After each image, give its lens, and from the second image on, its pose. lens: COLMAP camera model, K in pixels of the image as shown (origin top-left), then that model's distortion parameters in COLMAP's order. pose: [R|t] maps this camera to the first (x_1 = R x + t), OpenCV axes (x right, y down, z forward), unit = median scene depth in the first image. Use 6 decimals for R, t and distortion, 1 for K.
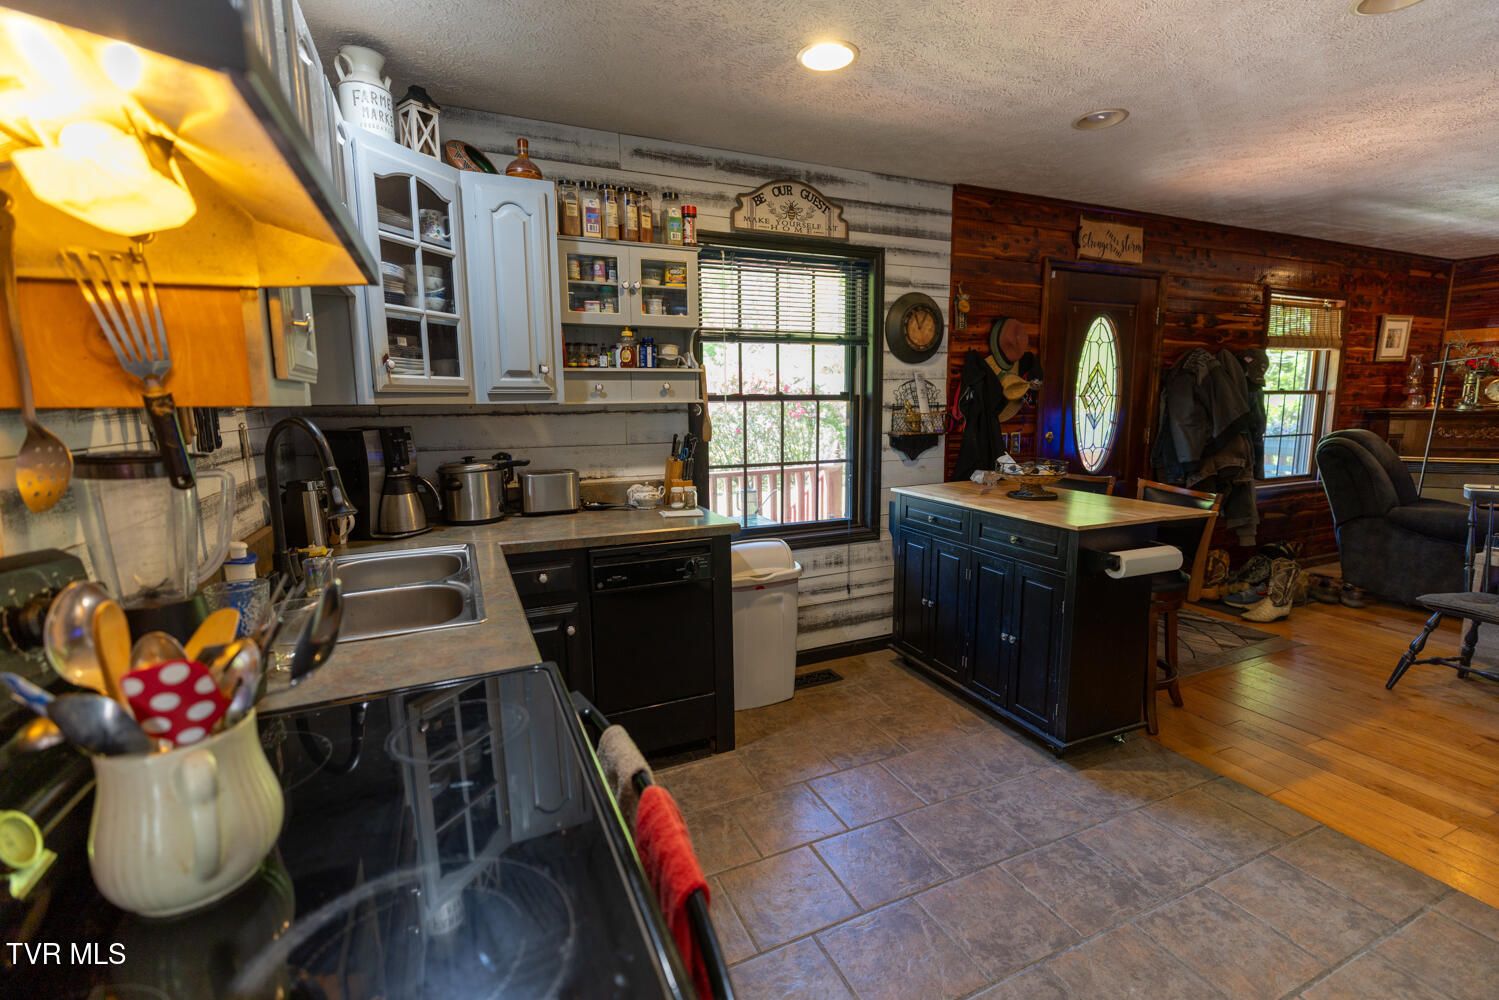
lens RADIAL K [[661.0, 0, 754.2], [0, 661.0, 499.4], [0, 0, 1]] dist [0.001490, -0.001281]
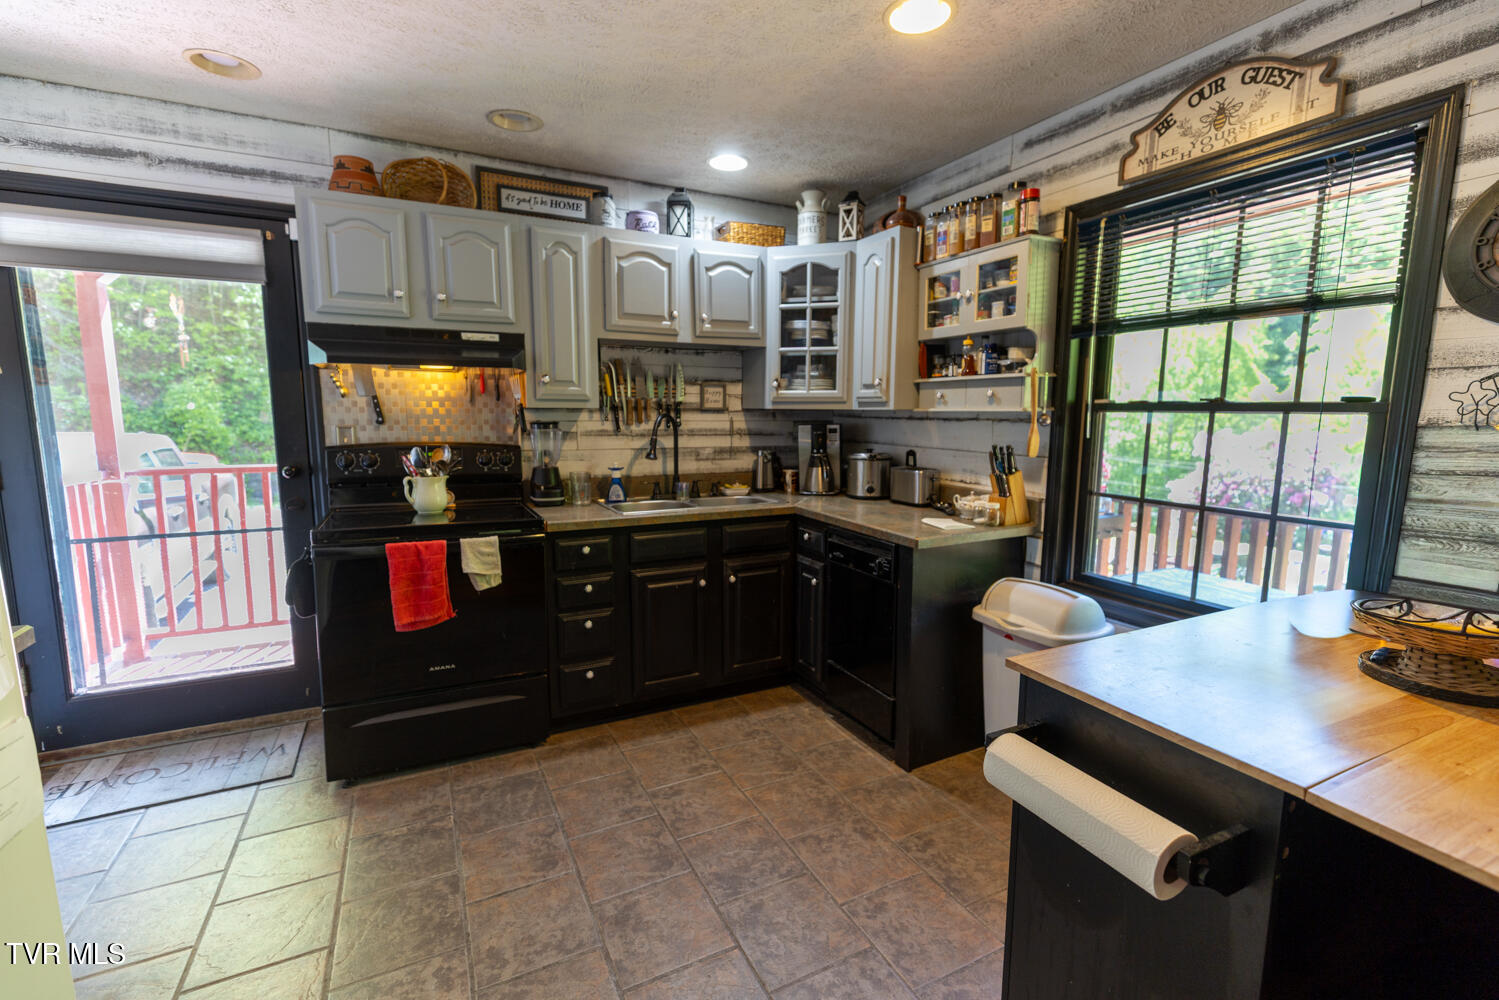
lens RADIAL K [[661.0, 0, 749.3], [0, 661.0, 498.6], [0, 0, 1]] dist [0.001490, -0.001281]
pose [[0.038309, 0.144720, -0.988731, 0.820476], [-0.150246, 0.979043, 0.137481, -0.103692], [0.987906, 0.143286, 0.059250, 0.634981]]
